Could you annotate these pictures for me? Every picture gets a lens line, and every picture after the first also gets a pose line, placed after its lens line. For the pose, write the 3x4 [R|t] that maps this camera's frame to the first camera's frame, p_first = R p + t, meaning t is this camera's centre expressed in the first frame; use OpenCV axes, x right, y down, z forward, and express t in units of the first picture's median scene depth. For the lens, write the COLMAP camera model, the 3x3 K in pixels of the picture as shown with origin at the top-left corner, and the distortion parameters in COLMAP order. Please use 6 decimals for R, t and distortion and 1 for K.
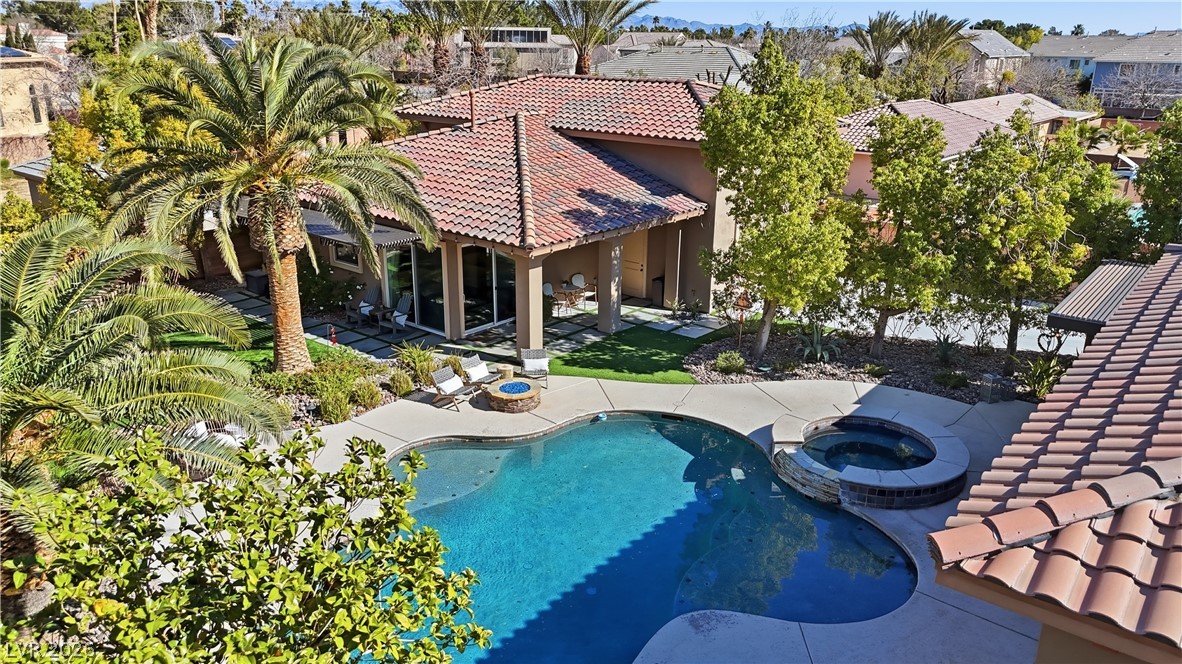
lens RADIAL K [[863.7, 0, 591.0], [0, 863.7, 332.0], [0, 0, 1]] dist [0.104864, -0.120508]
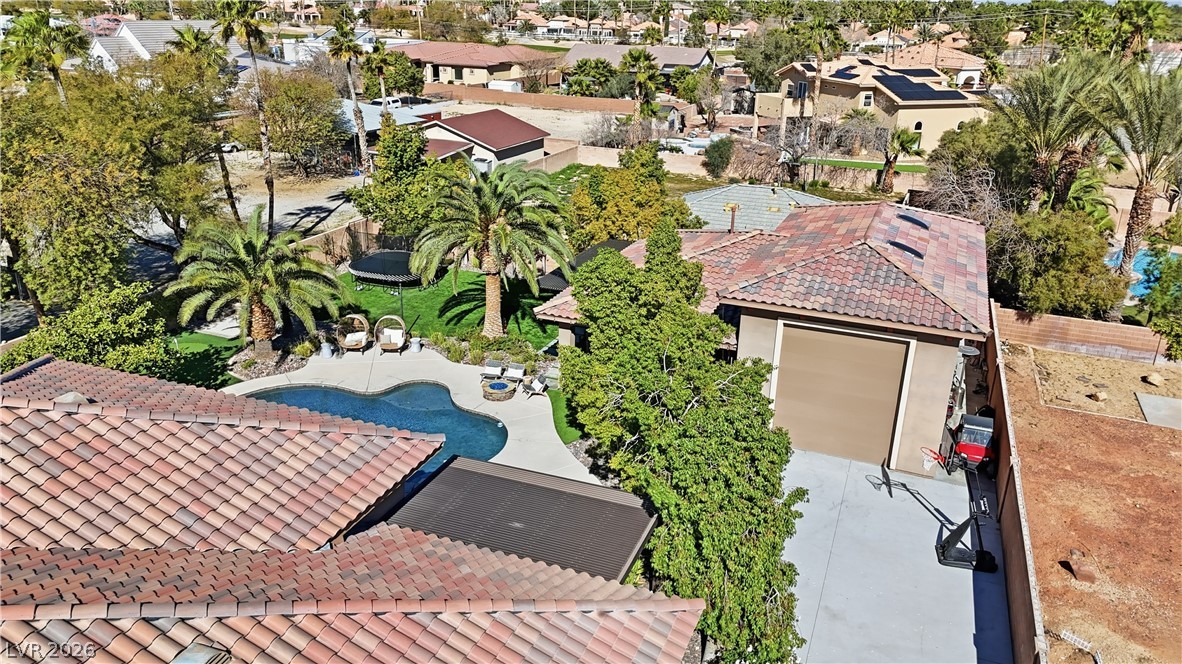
lens RADIAL K [[863.7, 0, 591.0], [0, 863.7, 332.0], [0, 0, 1]] dist [0.104864, -0.120508]
pose [[0.296933, 0.328610, -0.896575, 1.282367], [-0.320457, 0.918763, 0.230611, -0.425337], [0.899521, 0.218838, 0.378117, 0.481917]]
